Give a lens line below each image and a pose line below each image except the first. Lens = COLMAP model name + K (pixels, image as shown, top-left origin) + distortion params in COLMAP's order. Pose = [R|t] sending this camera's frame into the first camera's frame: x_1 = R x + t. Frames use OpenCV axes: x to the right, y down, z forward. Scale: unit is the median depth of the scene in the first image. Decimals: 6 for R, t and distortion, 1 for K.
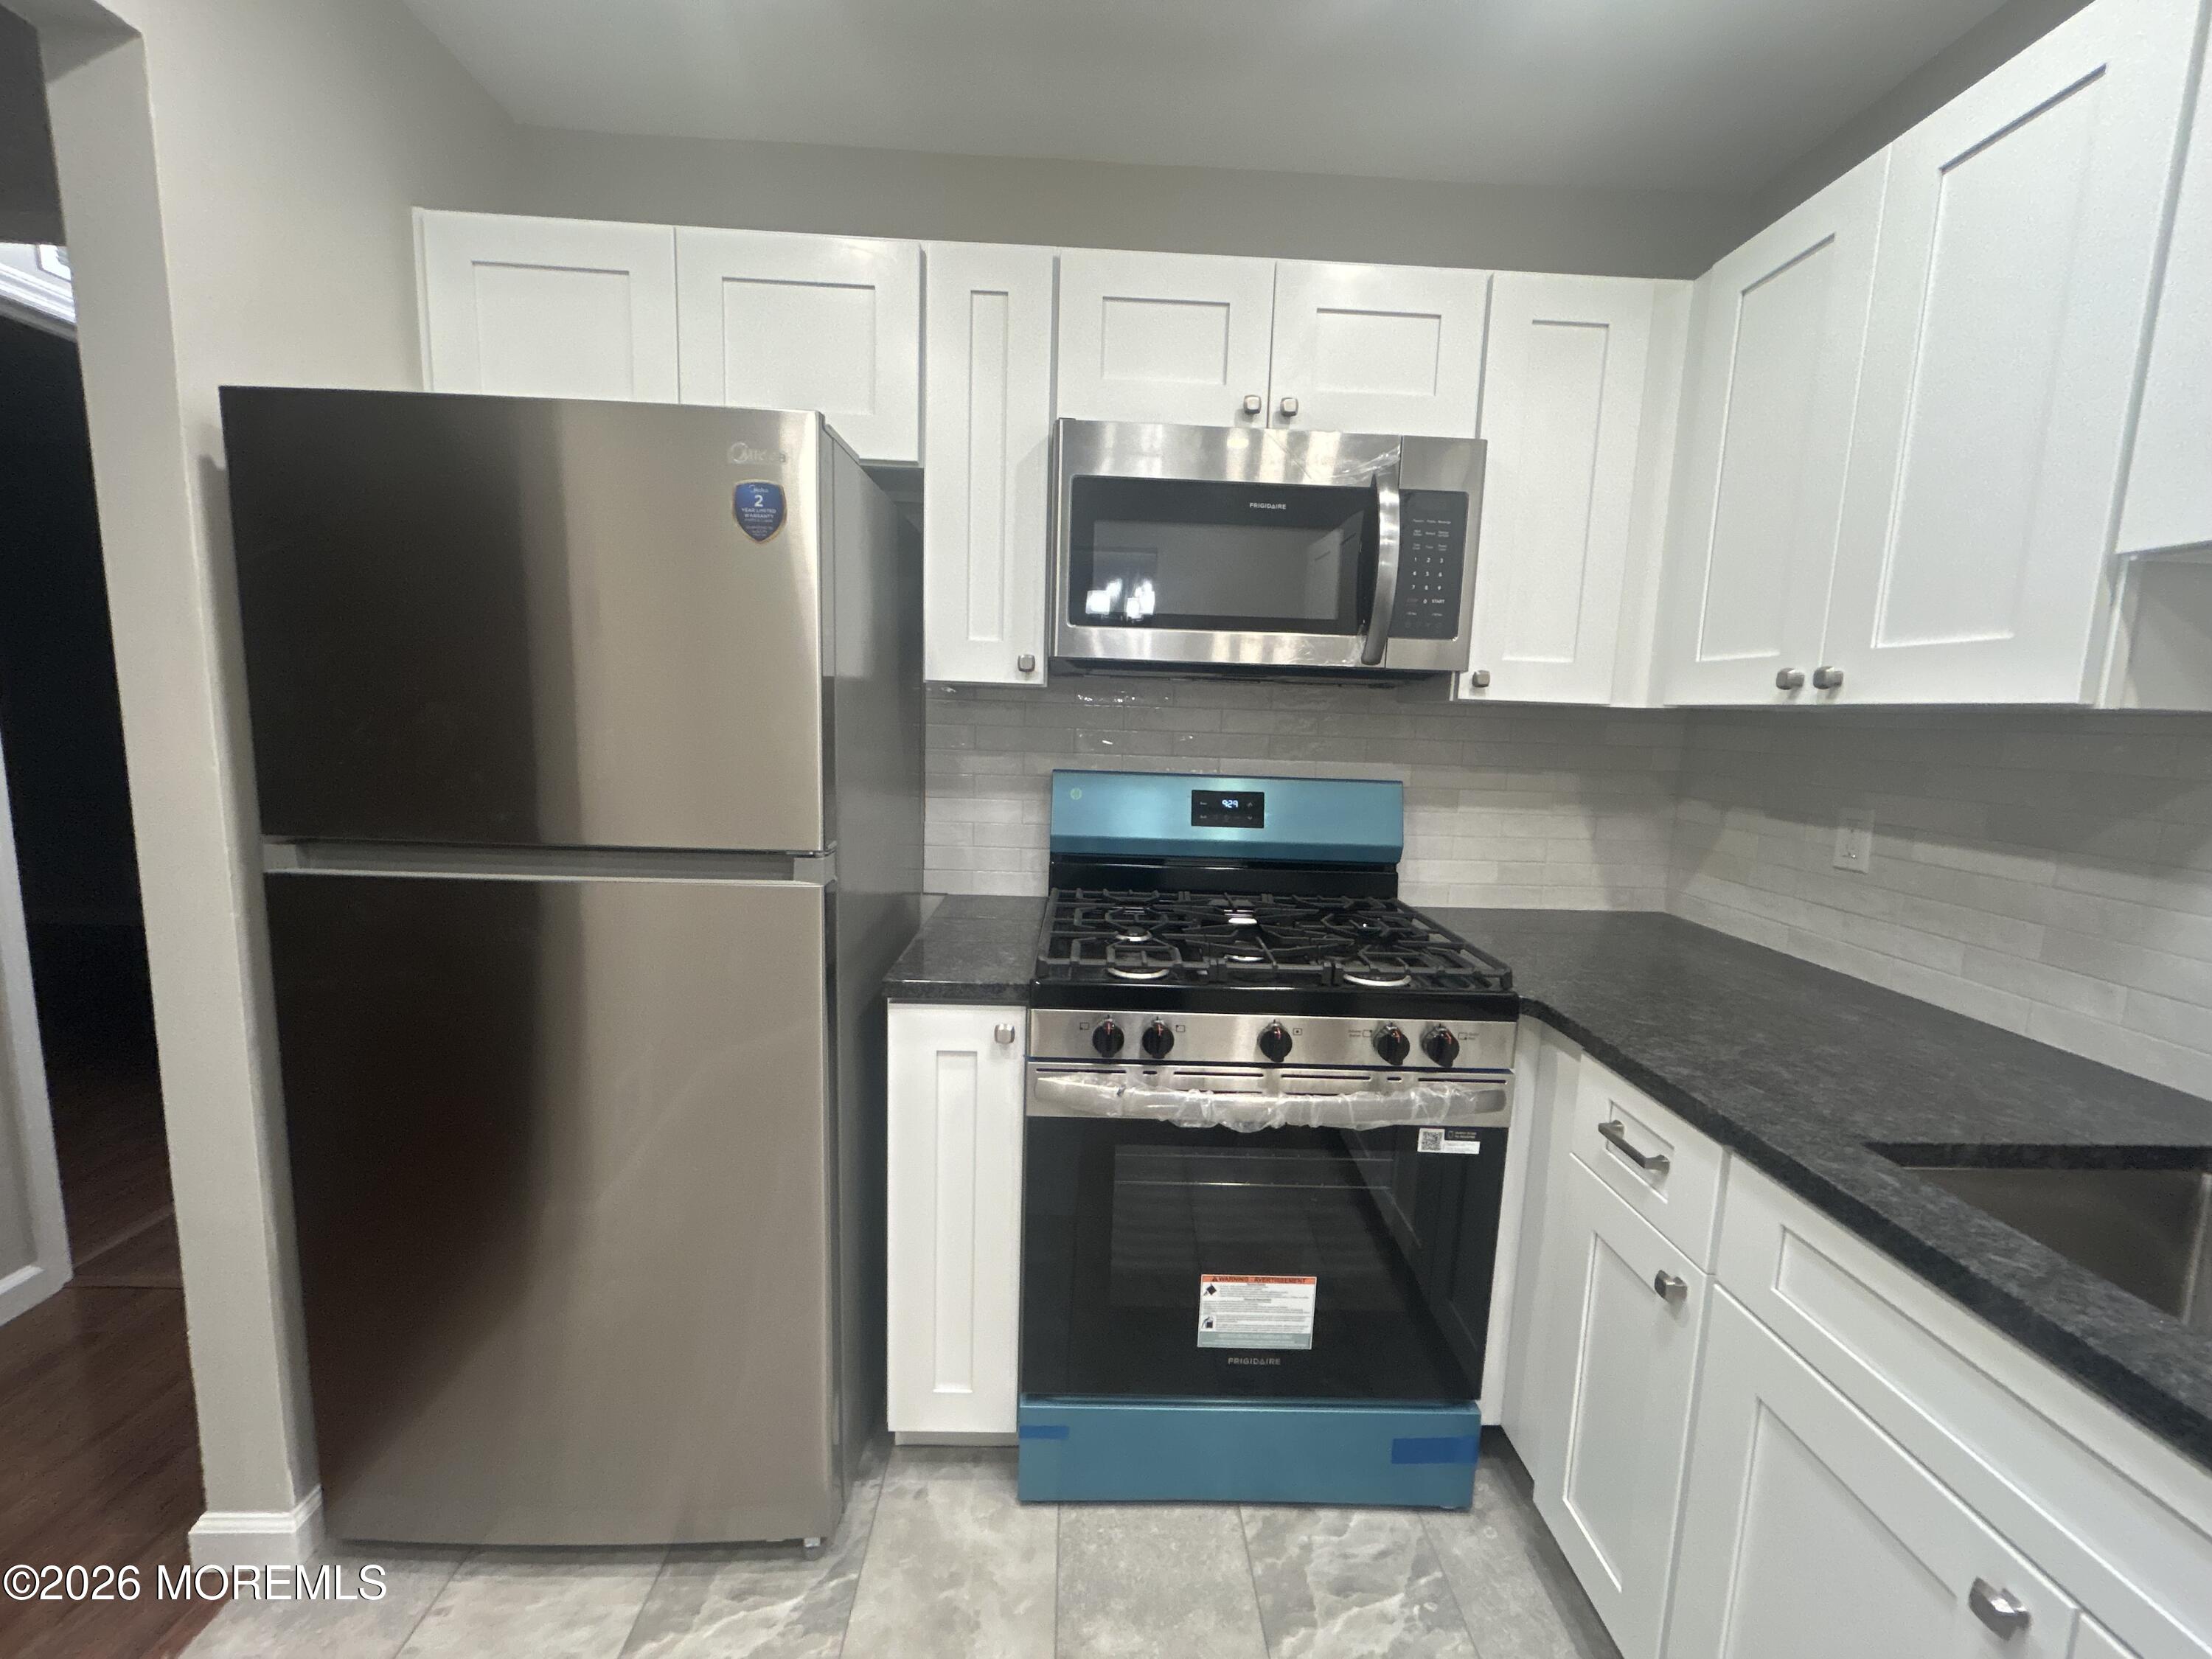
lens RADIAL K [[891.6, 0, 1109.2], [0, 891.6, 826.8], [0, 0, 1]] dist [0.000954, 0.000455]
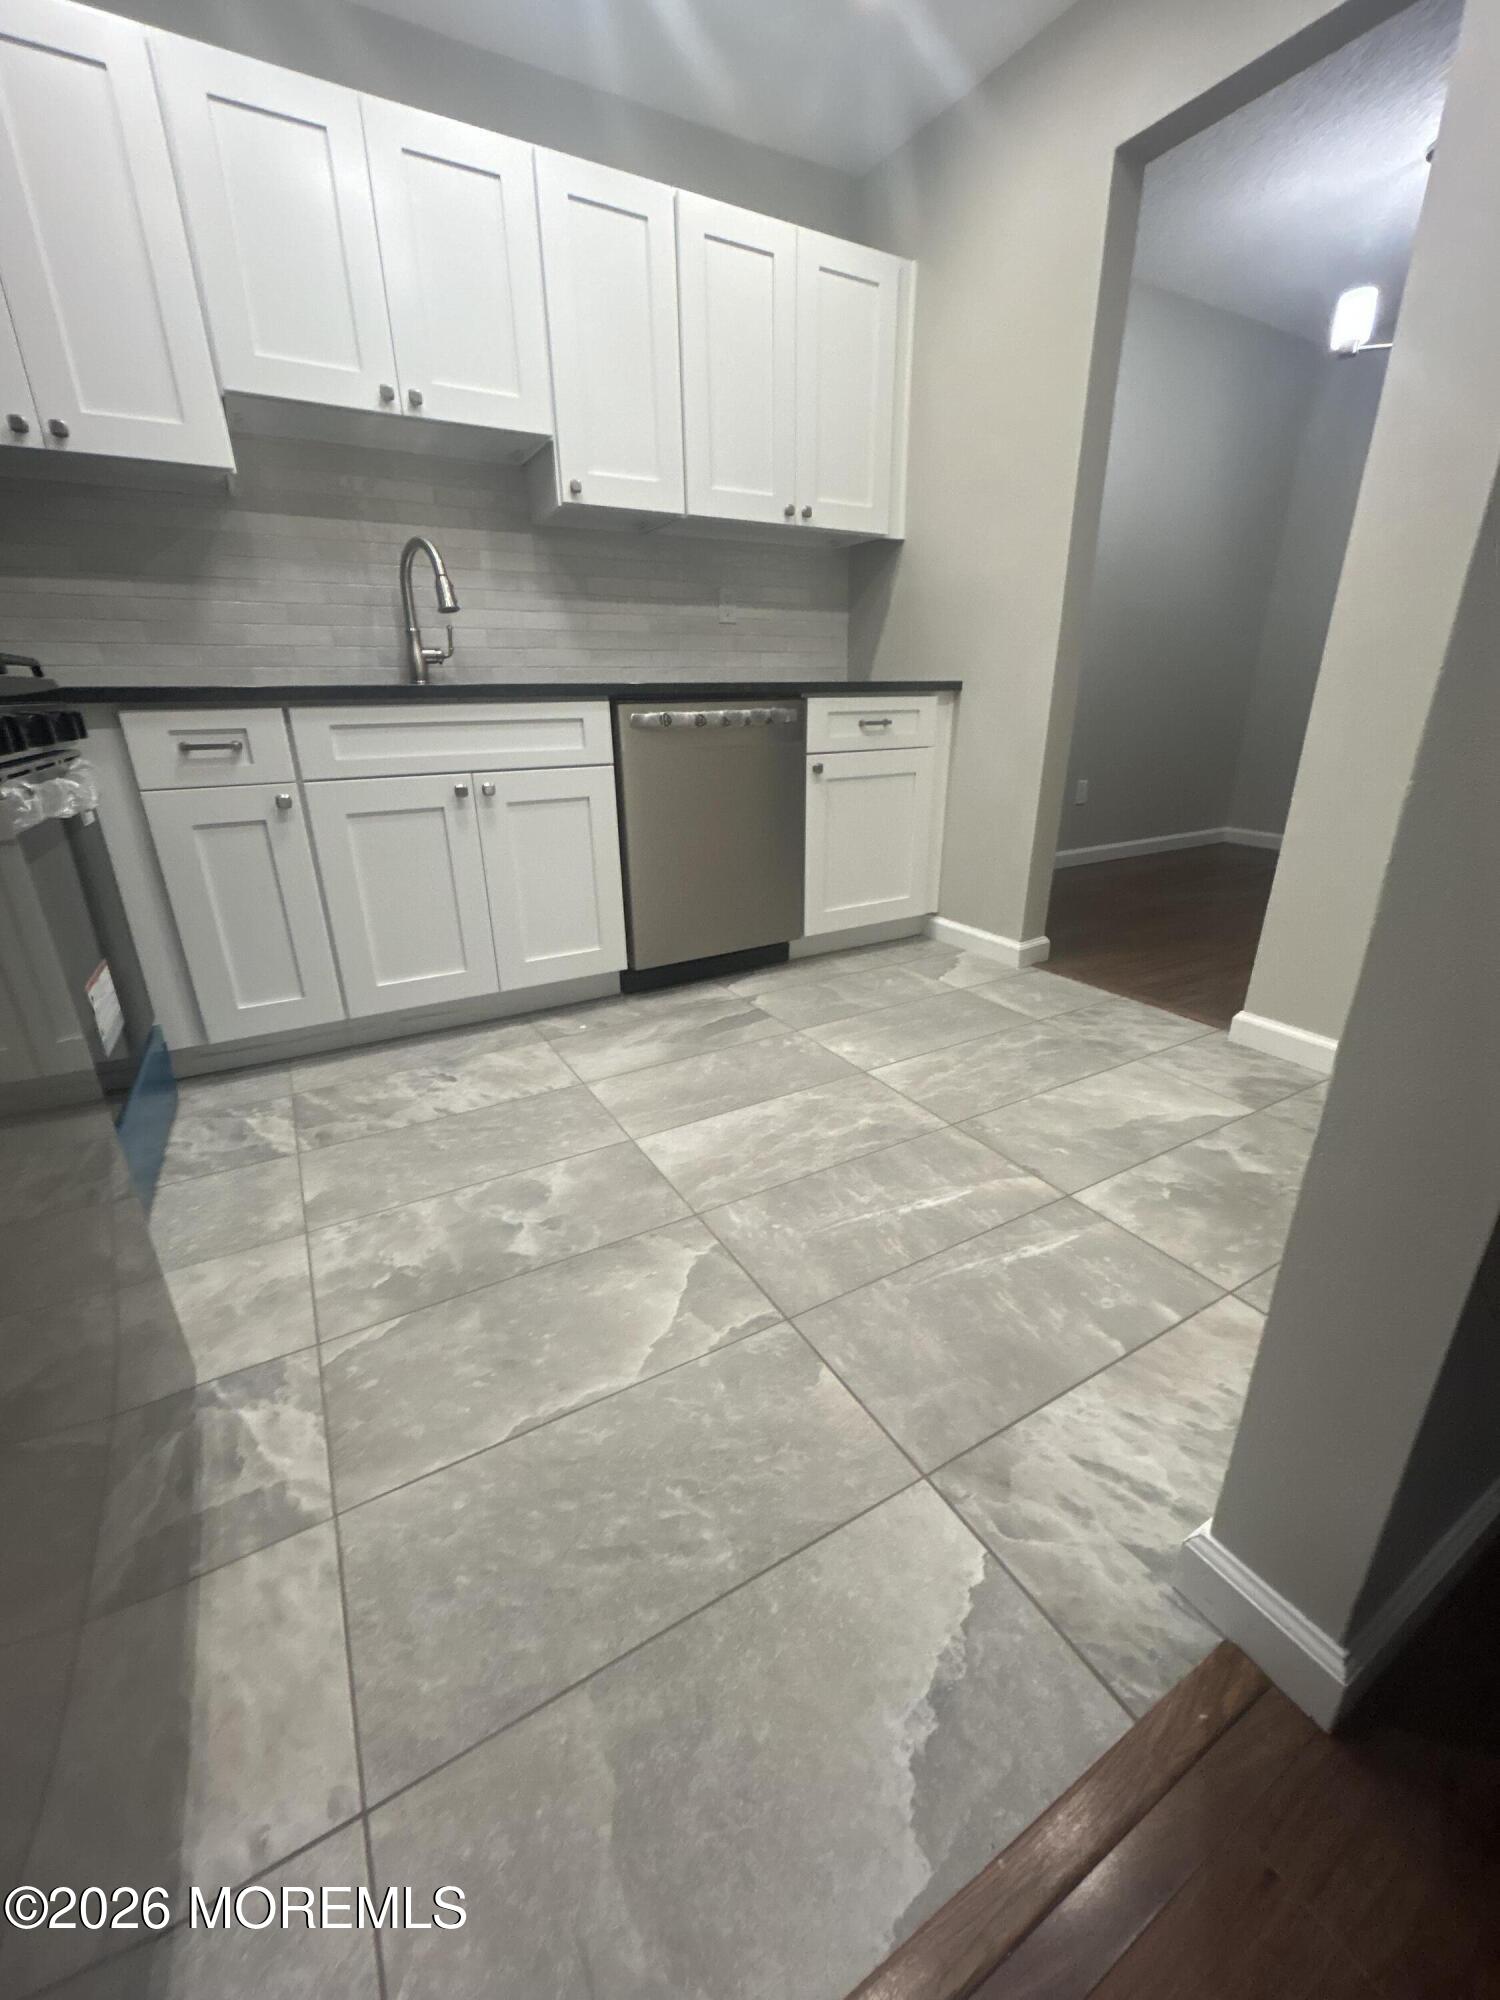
lens RADIAL K [[809.6, 0, 751.9], [0, 809.6, 1000.5], [0, 0, 1]] dist [-0.000925, -0.000168]
pose [[-0.469228, -0.340475, 0.814802, -0.977801], [0.113509, 0.891777, 0.438007, 0.188133], [-0.875752, 0.298012, -0.379799, 0.660902]]
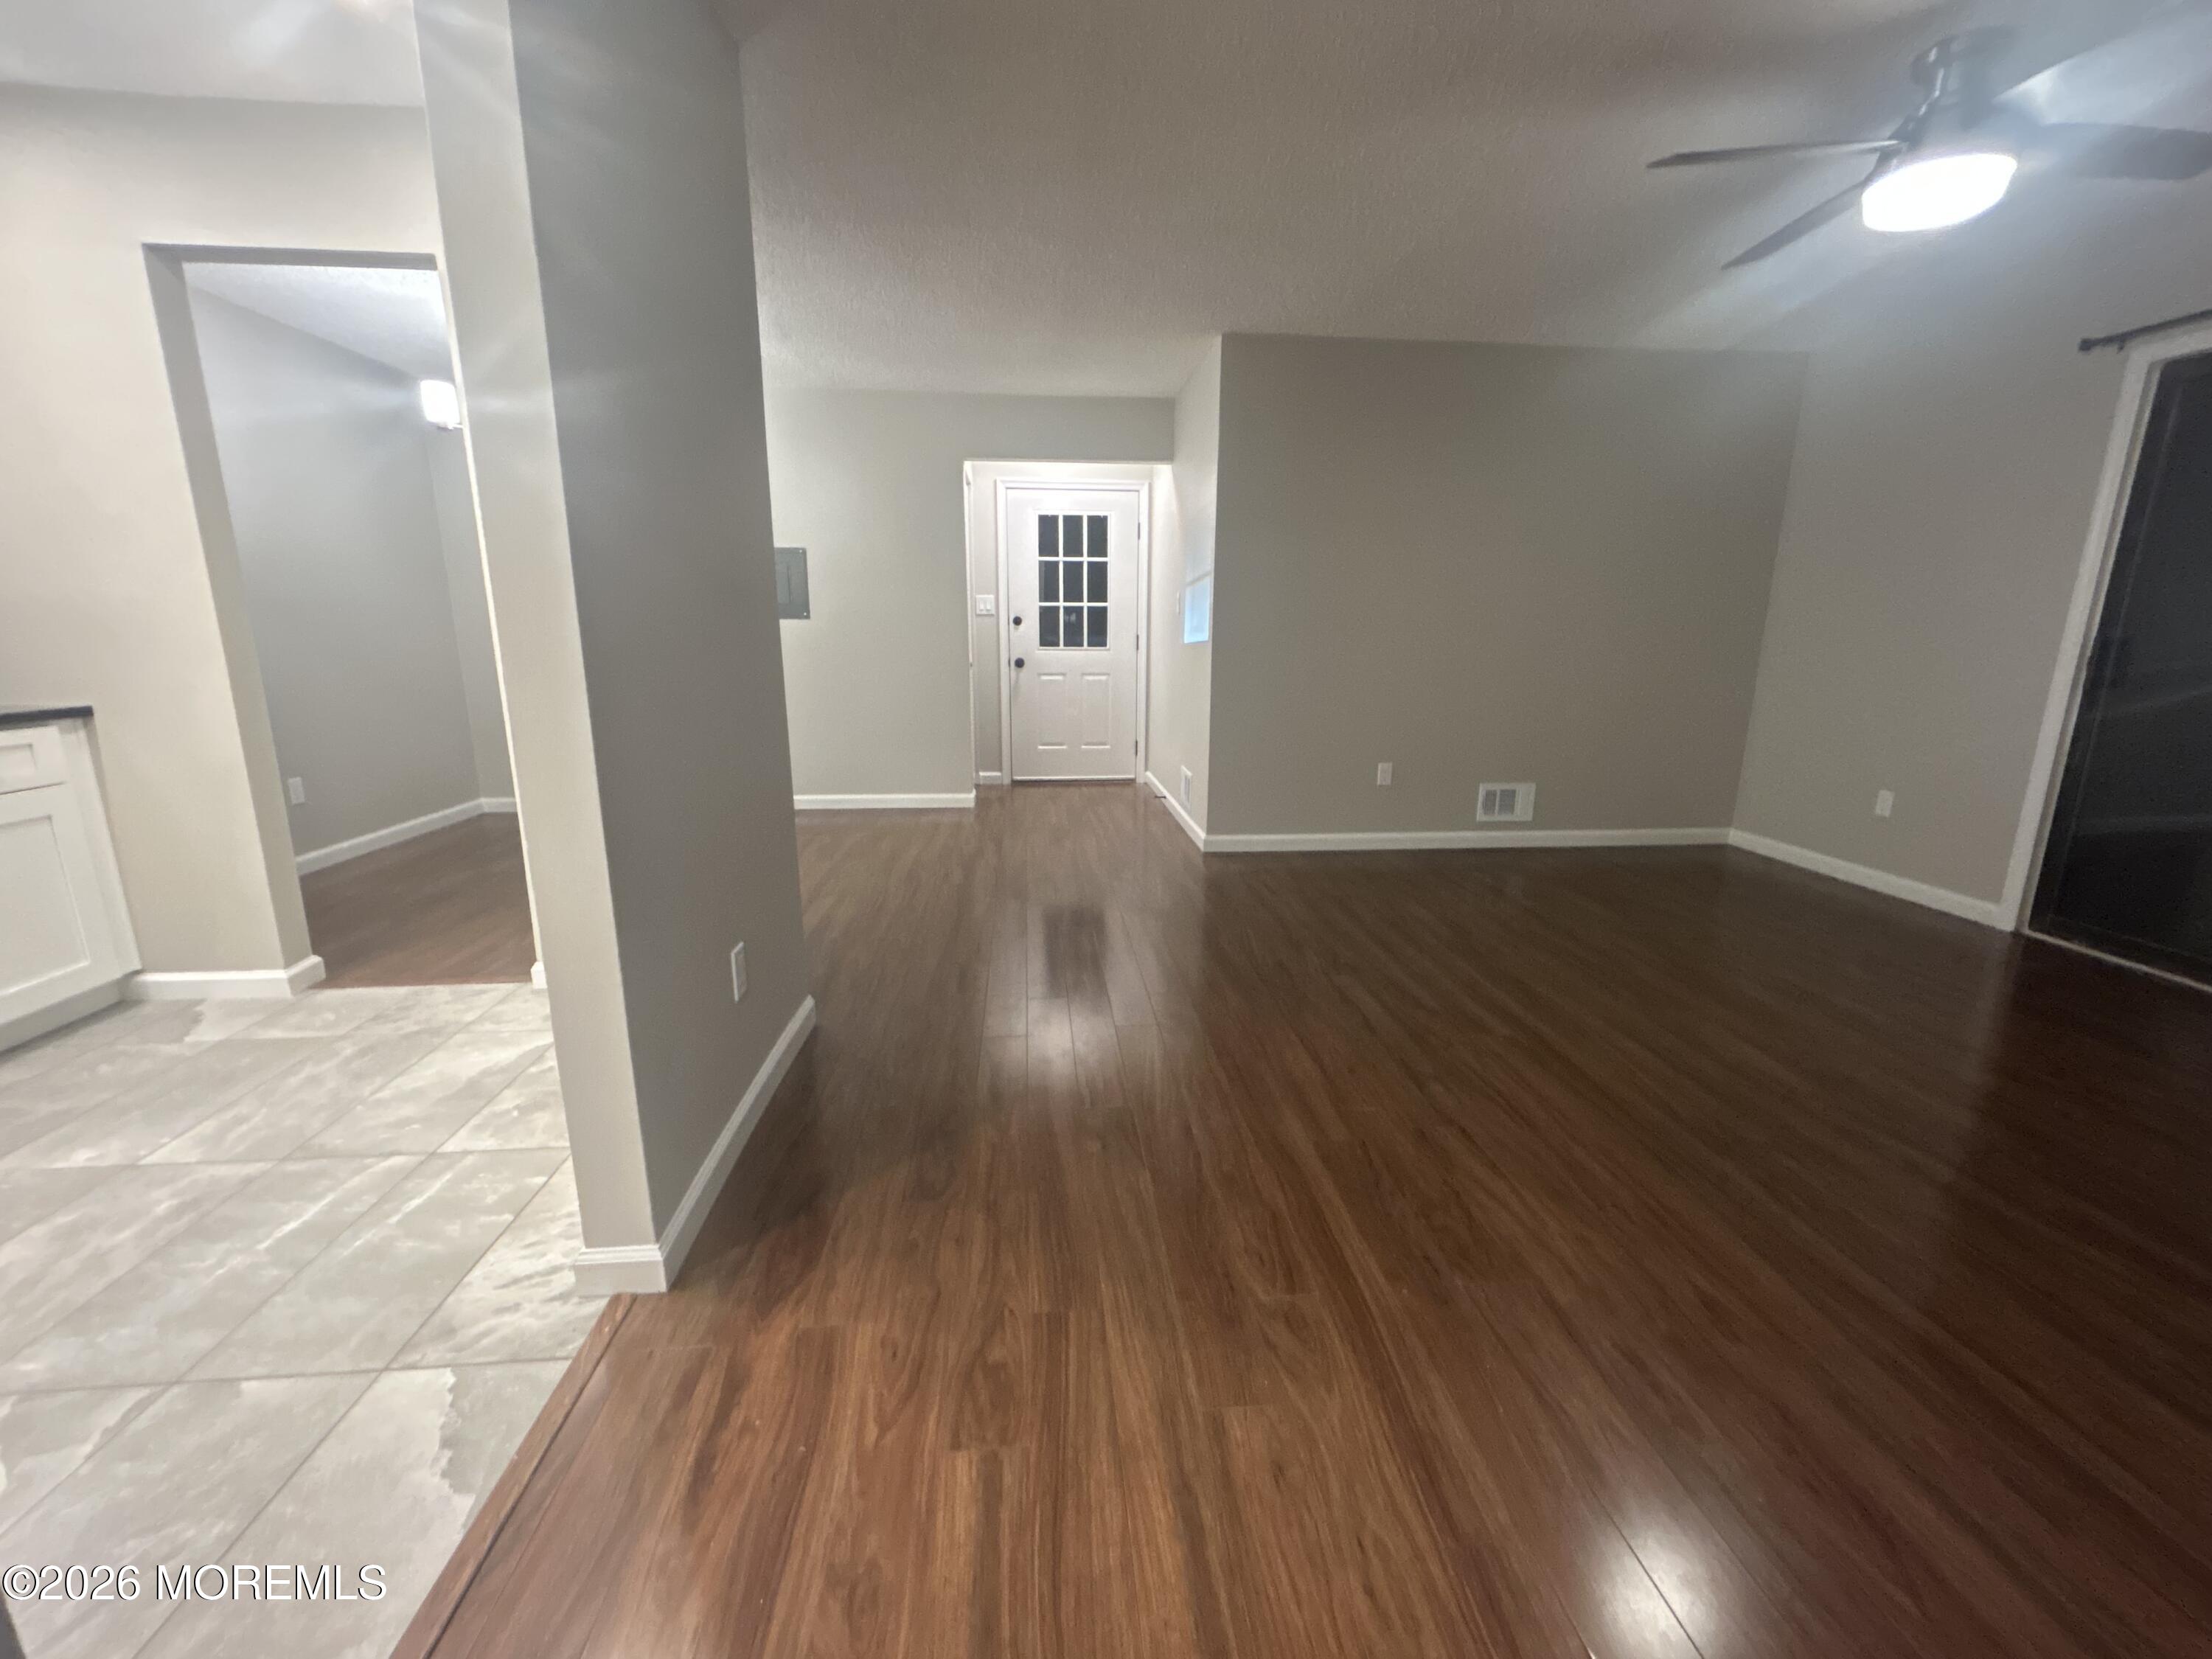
lens RADIAL K [[895.4, 0, 1107.3], [0, 895.4, 826.7], [0, 0, 1]] dist [-0.000925, -0.000168]
pose [[-0.998007, -0.028127, -0.056495, -1.335072], [-0.046084, 0.936402, 0.347891, -0.072131], [0.043117, 0.349801, -0.935831, 1.120995]]
